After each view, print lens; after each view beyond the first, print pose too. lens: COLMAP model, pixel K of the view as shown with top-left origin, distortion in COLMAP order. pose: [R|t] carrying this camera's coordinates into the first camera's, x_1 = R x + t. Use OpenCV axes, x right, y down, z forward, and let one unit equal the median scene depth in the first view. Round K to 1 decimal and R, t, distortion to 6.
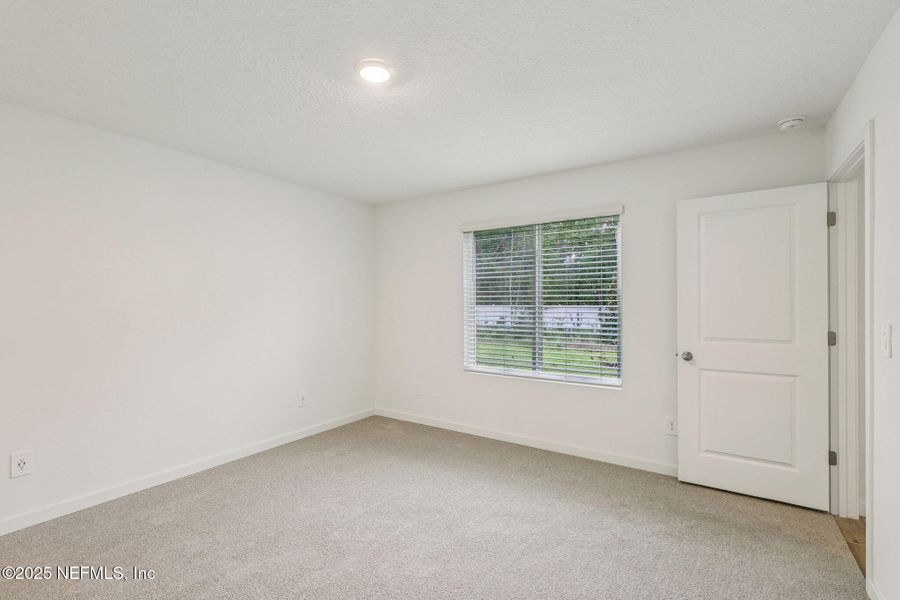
lens RADIAL K [[408.1, 0, 446.0], [0, 408.1, 299.3], [0, 0, 1]] dist [-0.000690, 0.000012]
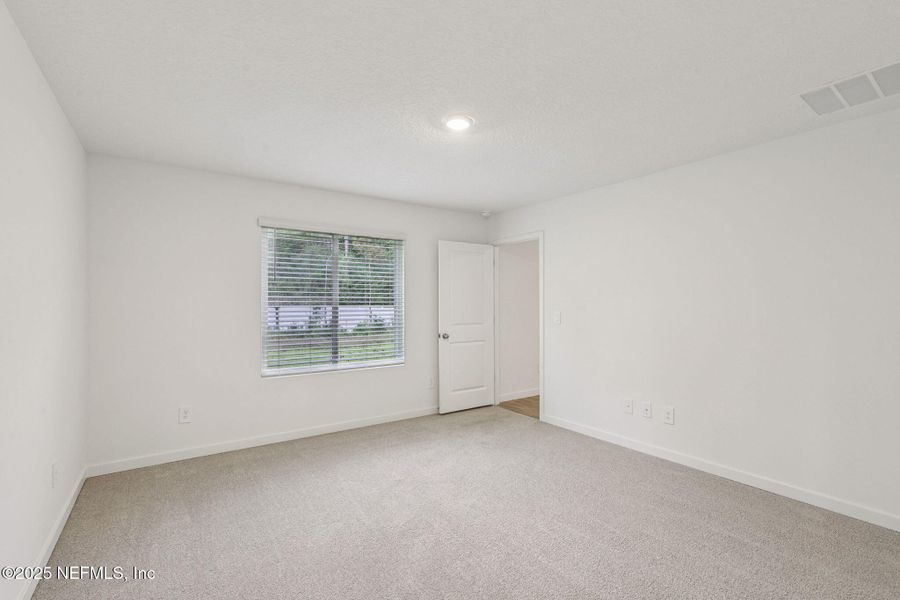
lens RADIAL K [[408.1, 0, 441.4], [0, 408.1, 301.3], [0, 0, 1]] dist [-0.000690, 0.000012]
pose [[0.385984, -0.000122, 0.922505, -0.770826], [-0.006493, 0.999975, 0.002849, -0.002204], [-0.922483, -0.007089, 0.385974, 0.325889]]
